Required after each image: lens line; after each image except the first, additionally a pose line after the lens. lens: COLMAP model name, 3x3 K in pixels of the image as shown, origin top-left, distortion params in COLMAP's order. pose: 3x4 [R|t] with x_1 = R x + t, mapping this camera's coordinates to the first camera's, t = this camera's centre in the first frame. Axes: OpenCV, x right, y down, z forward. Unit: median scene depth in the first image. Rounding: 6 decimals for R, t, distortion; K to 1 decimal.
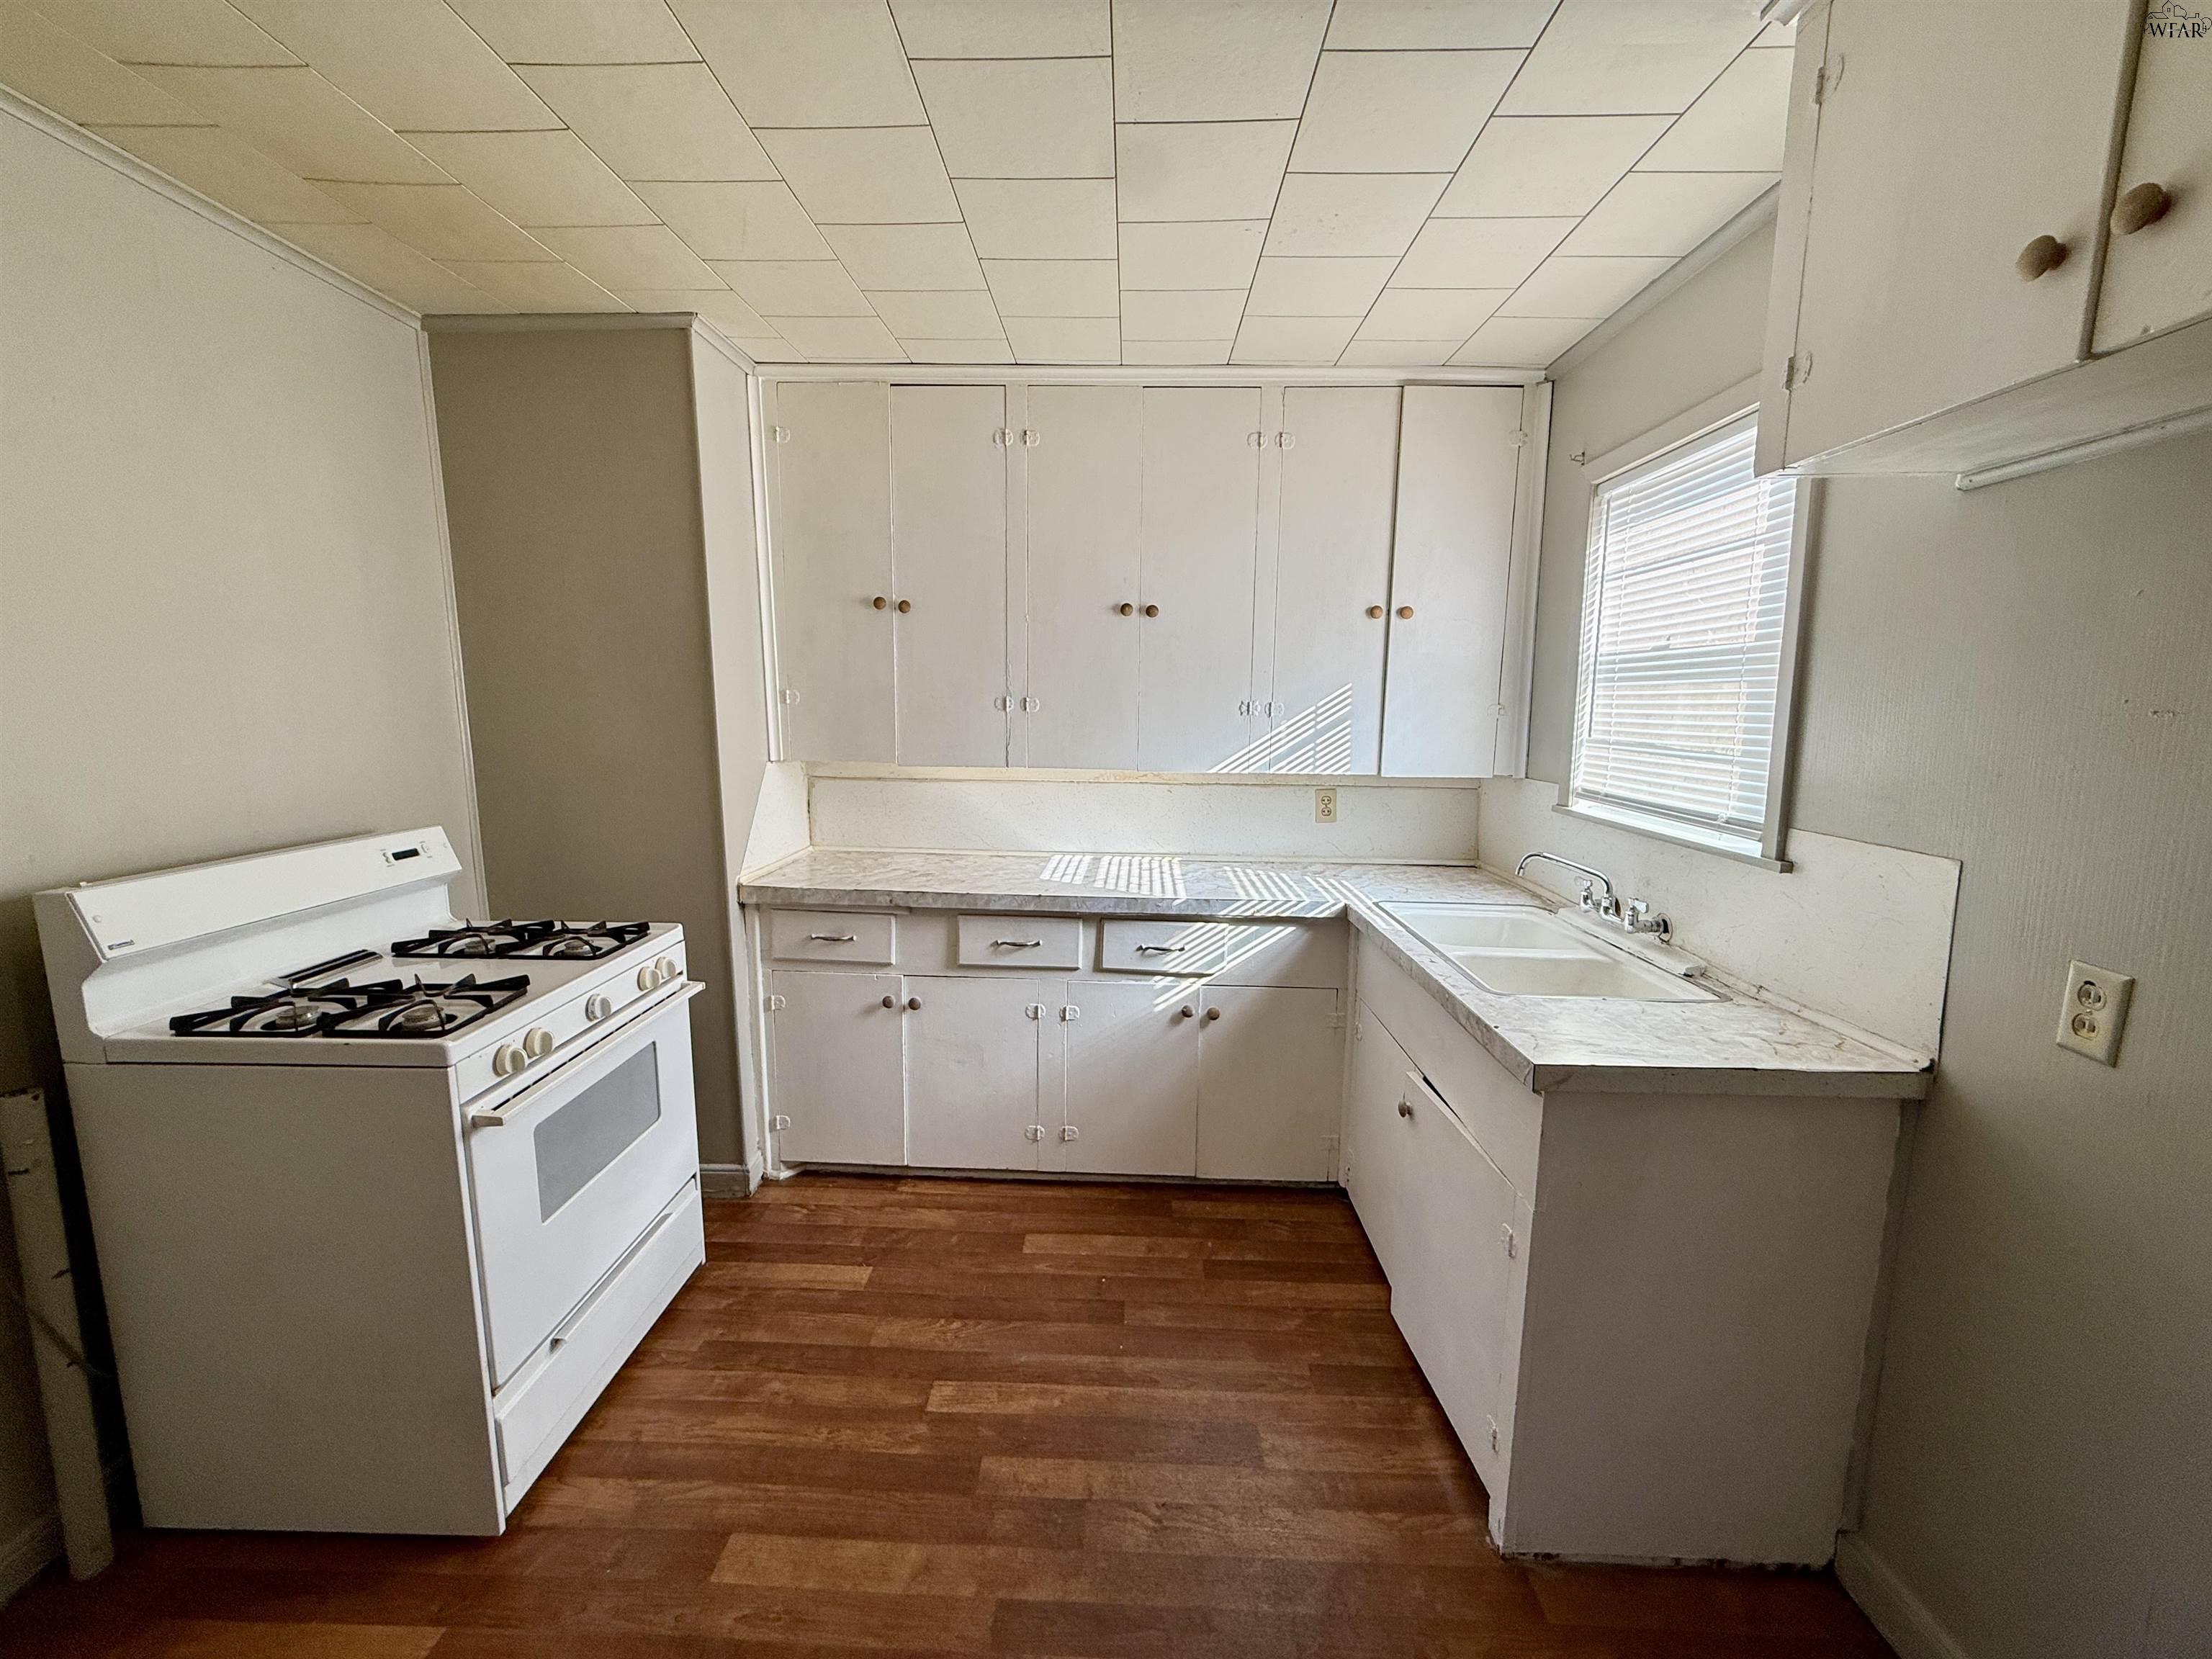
lens RADIAL K [[885.3, 0, 1103.5], [0, 885.3, 831.8], [0, 0, 1]] dist [-0.000753, 0.000749]
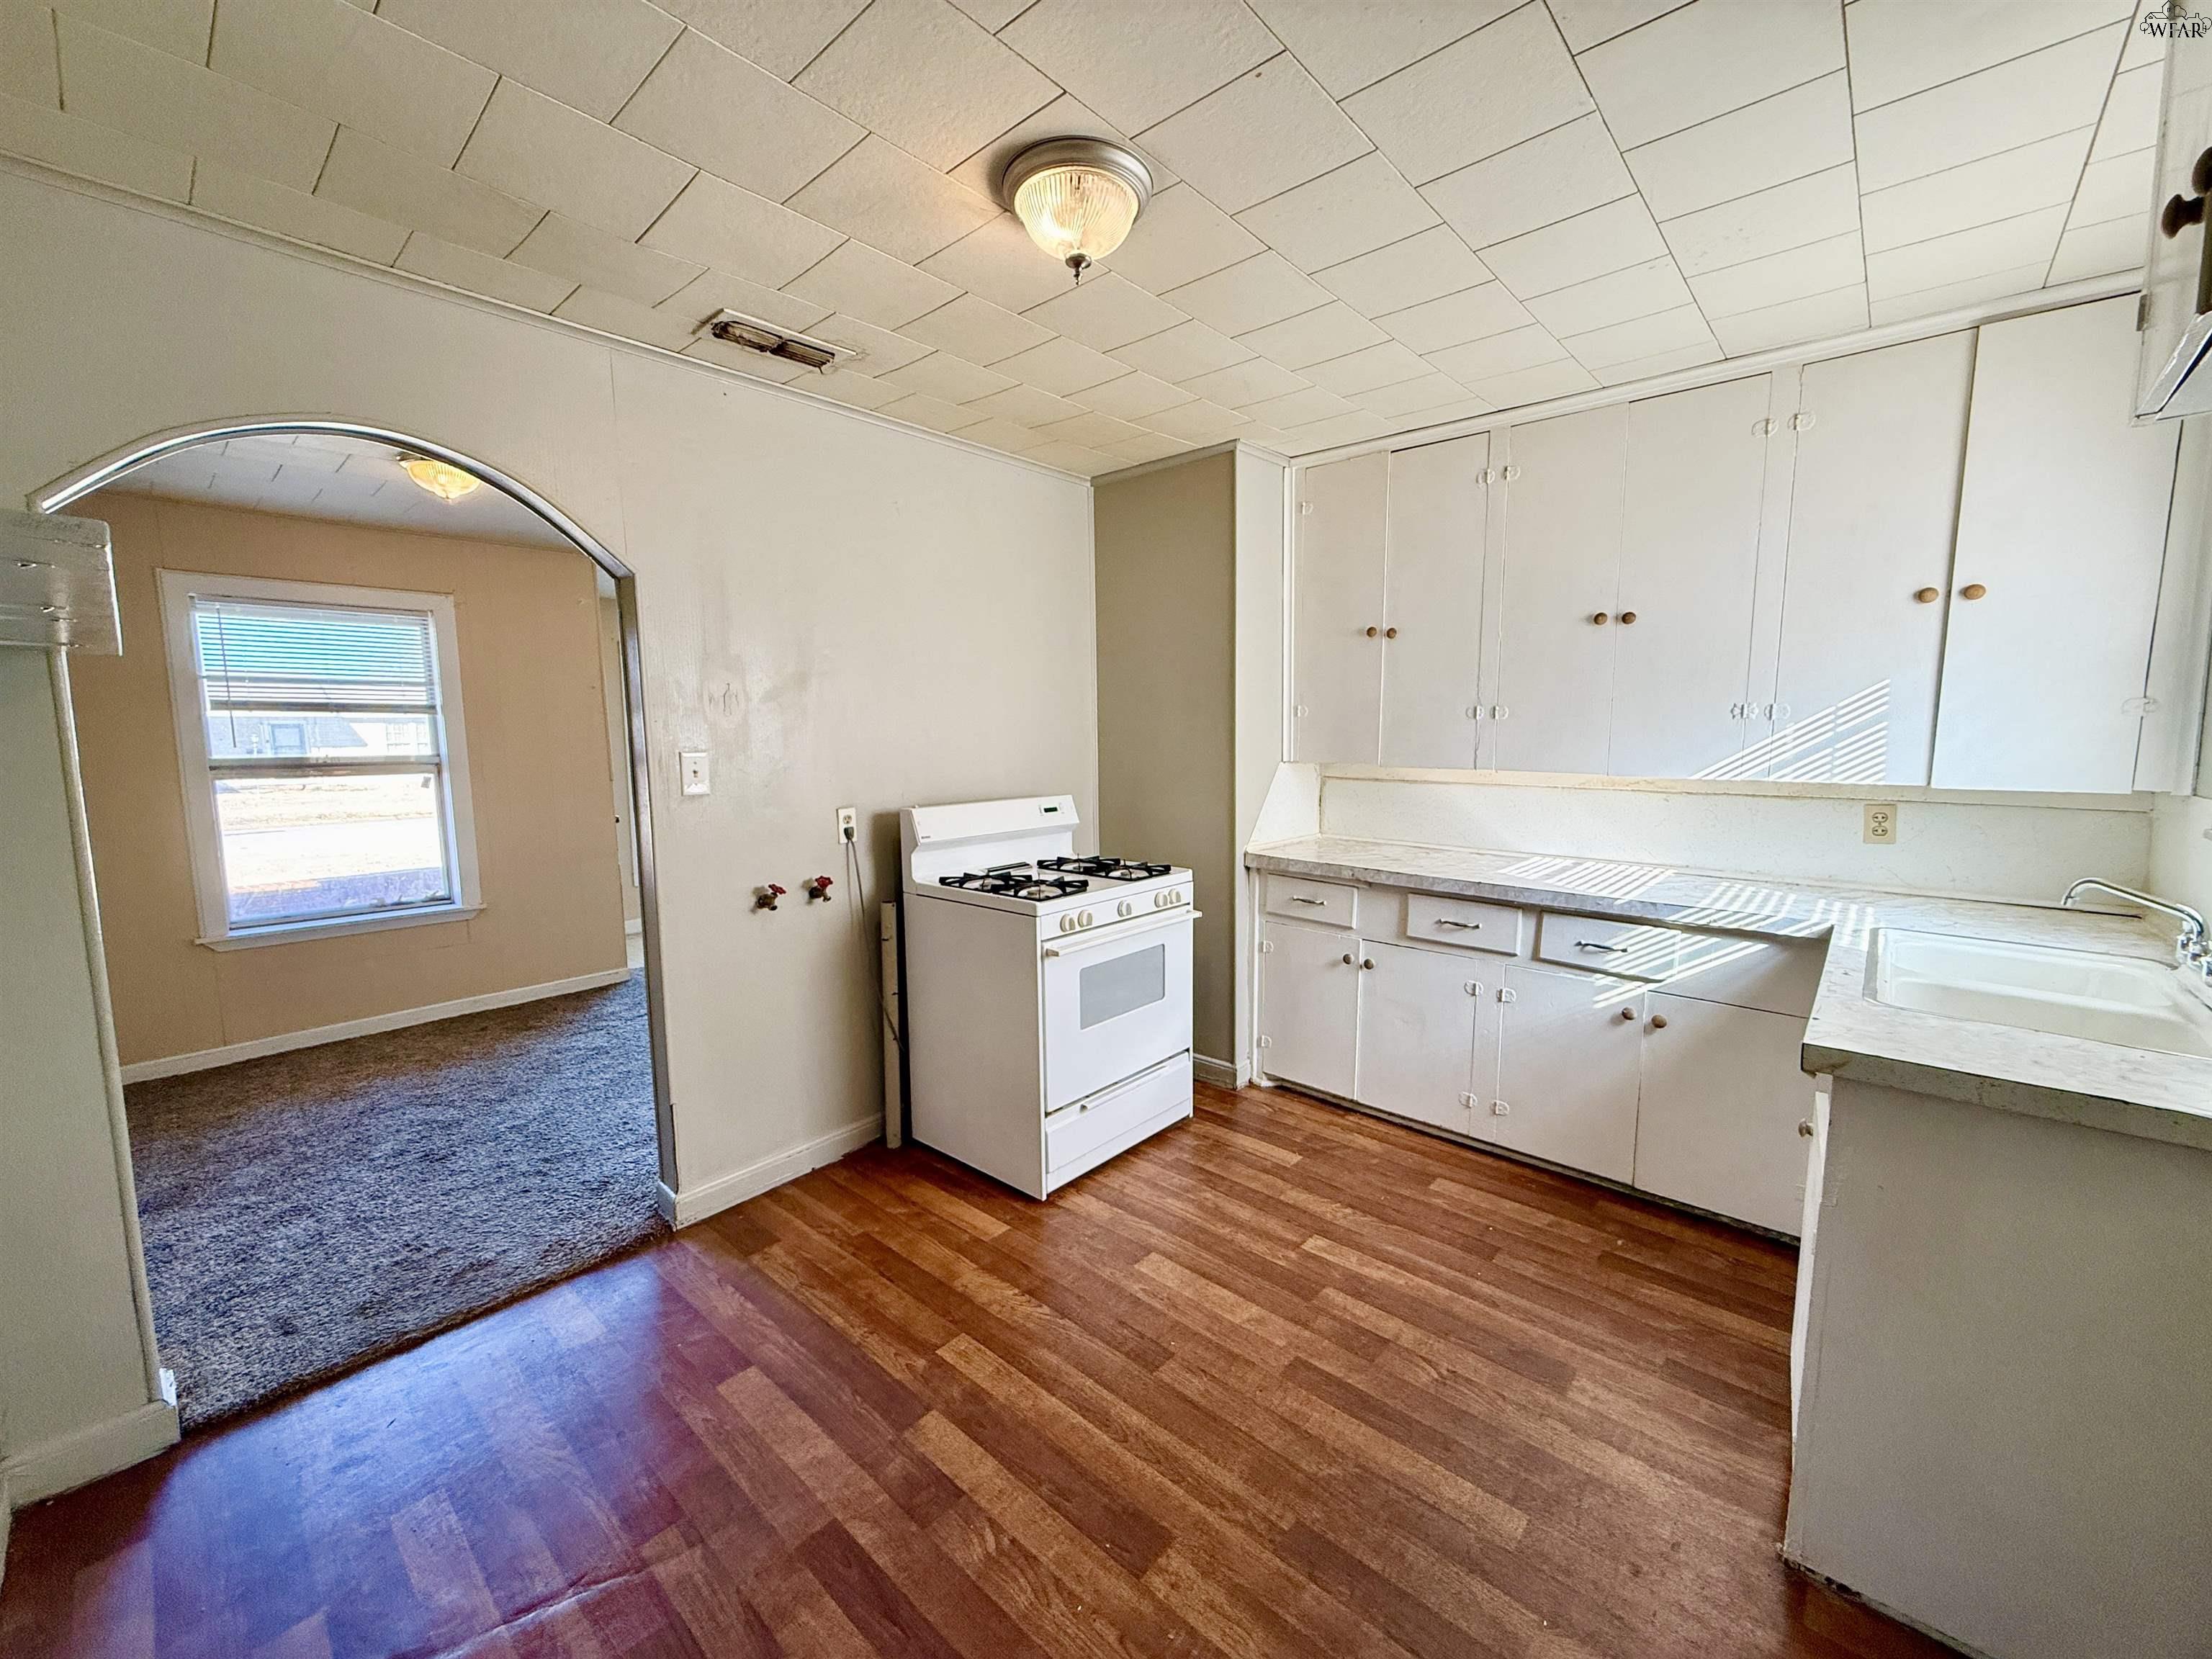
lens RADIAL K [[887.0, 0, 1096.1], [0, 887.0, 833.7], [0, 0, 1]] dist [-0.001568, -0.000048]
pose [[0.763534, 0.063333, -0.642655, 0.278789], [-0.080076, 0.996784, 0.003095, 0.046977], [0.640784, 0.049098, 0.766150, -0.172385]]
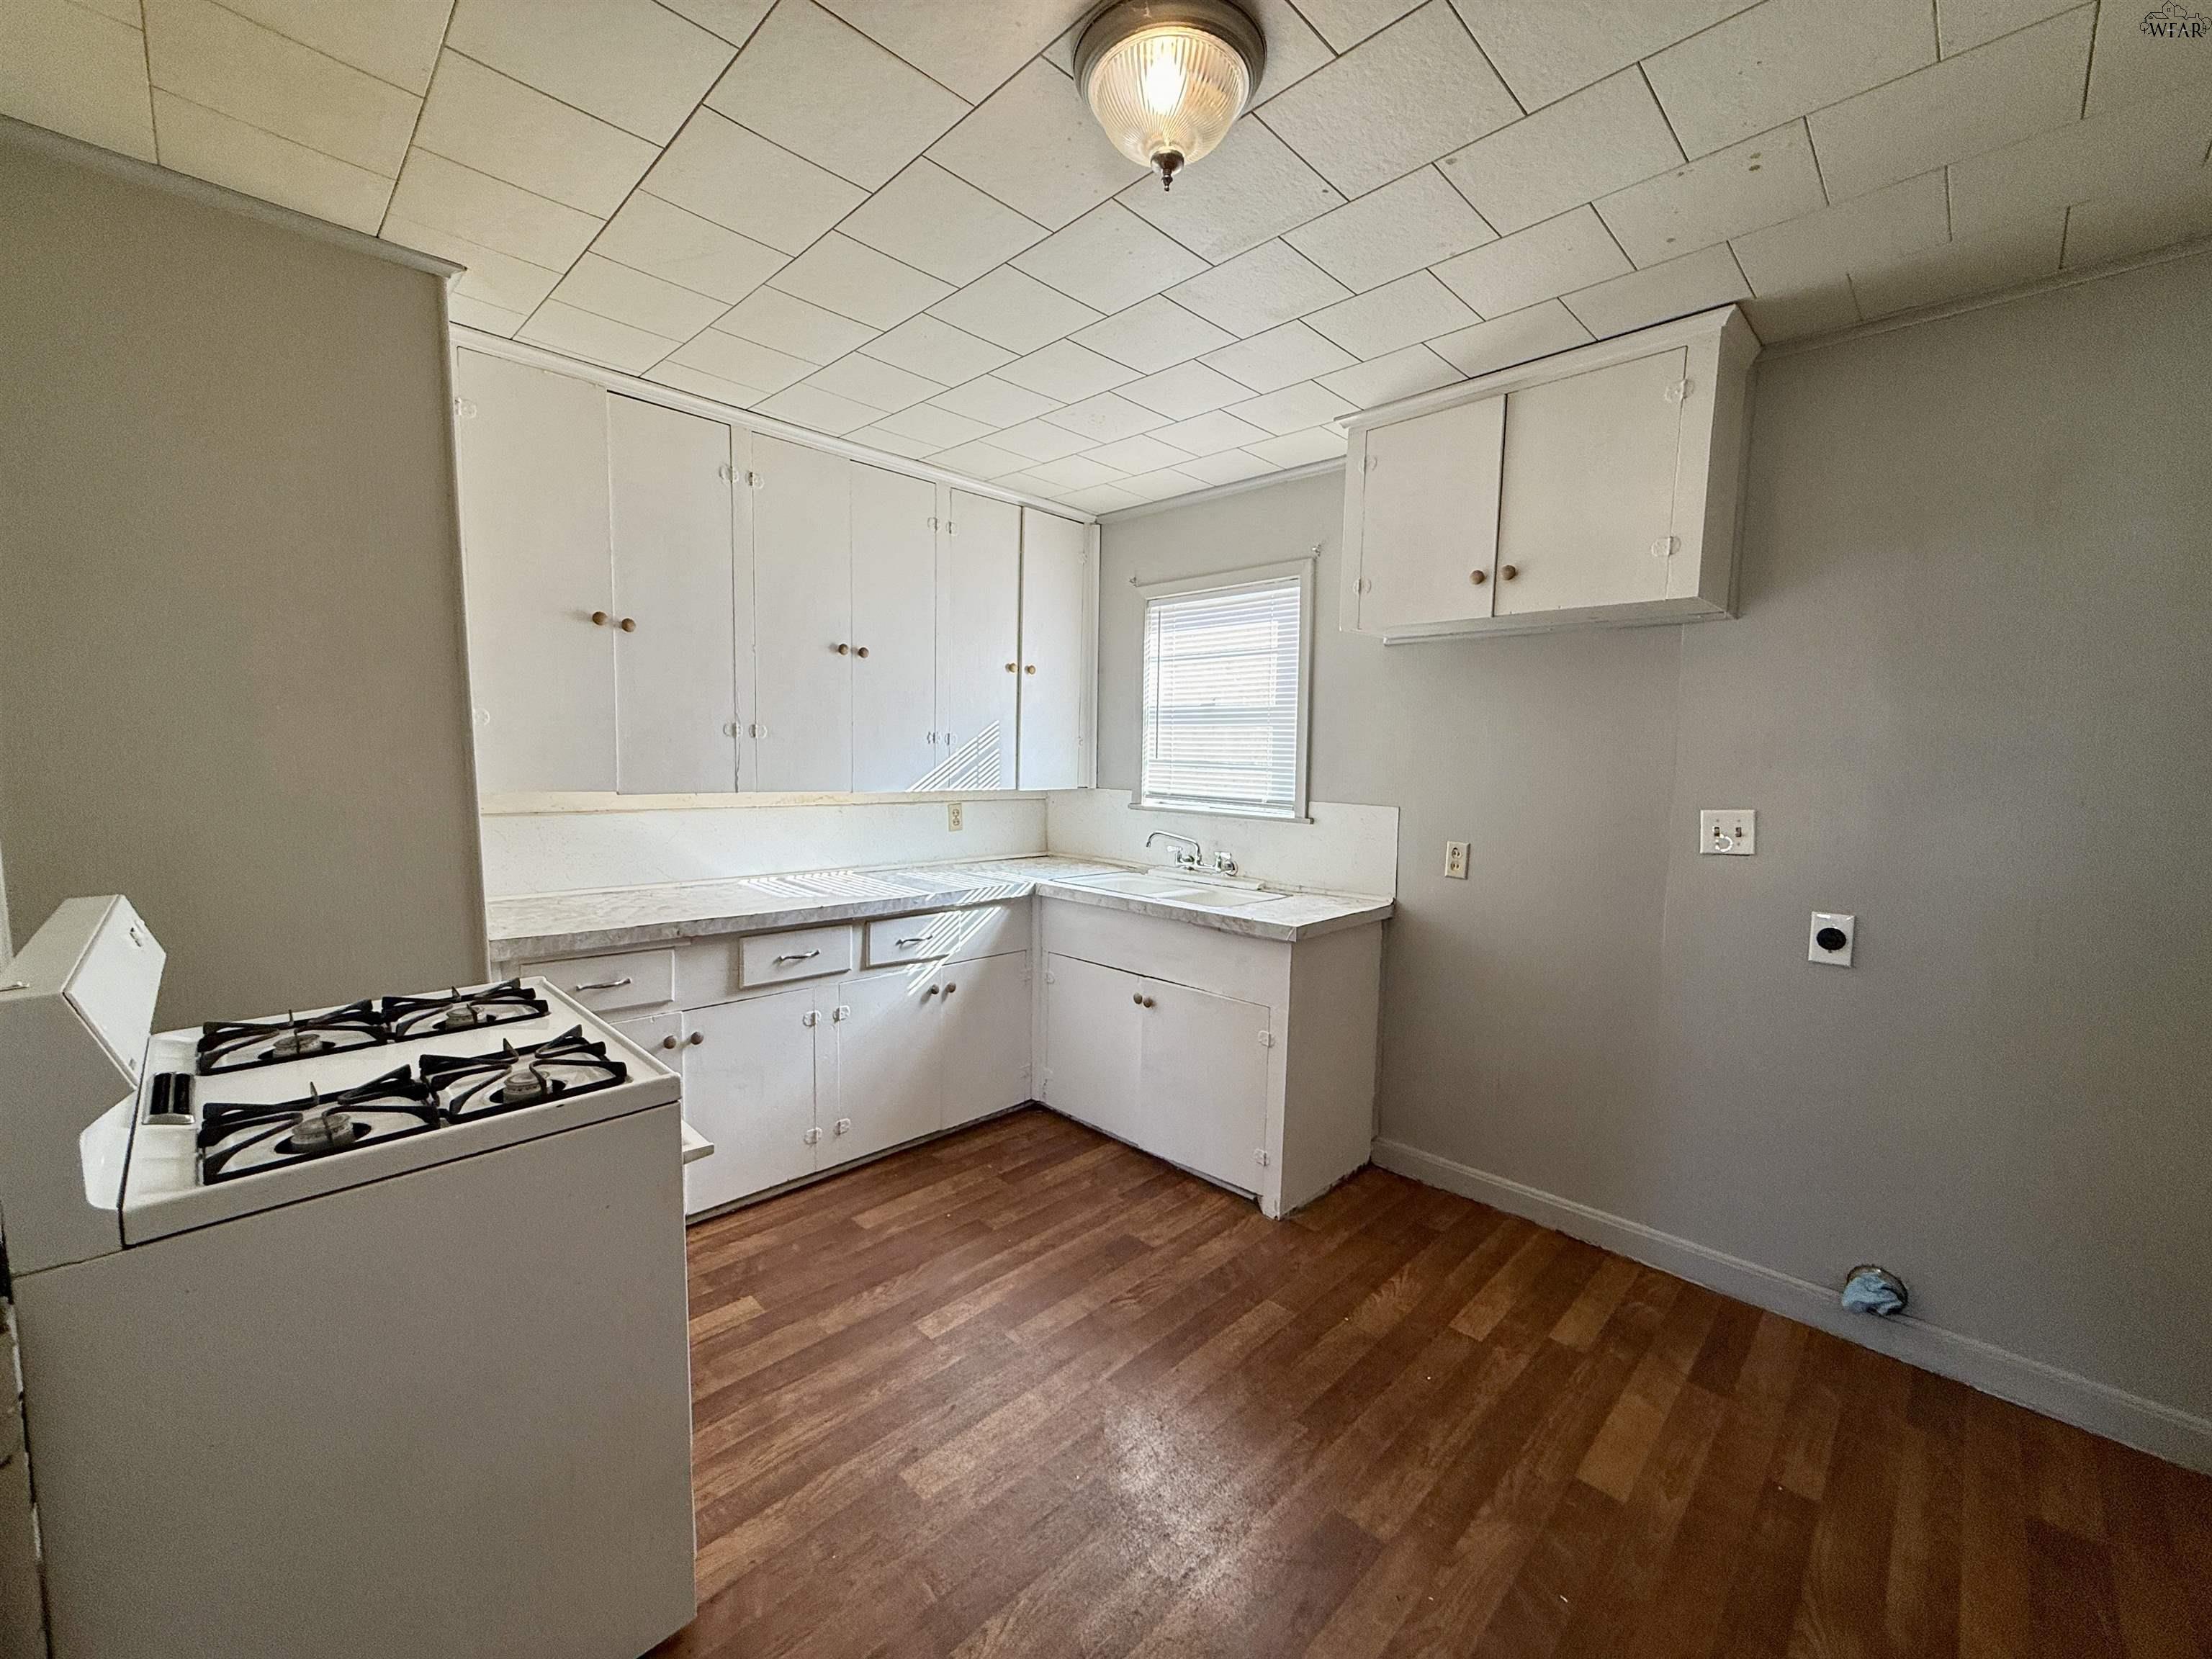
lens RADIAL K [[875.1, 0, 1109.2], [0, 875.1, 831.6], [0, 0, 1]] dist [-0.000474, 0.000031]
pose [[0.678666, -0.064243, 0.731632, -0.623657], [0.094474, 0.995527, -0.000219, 0.013922], [-0.728346, 0.069269, 0.681700, 0.007758]]
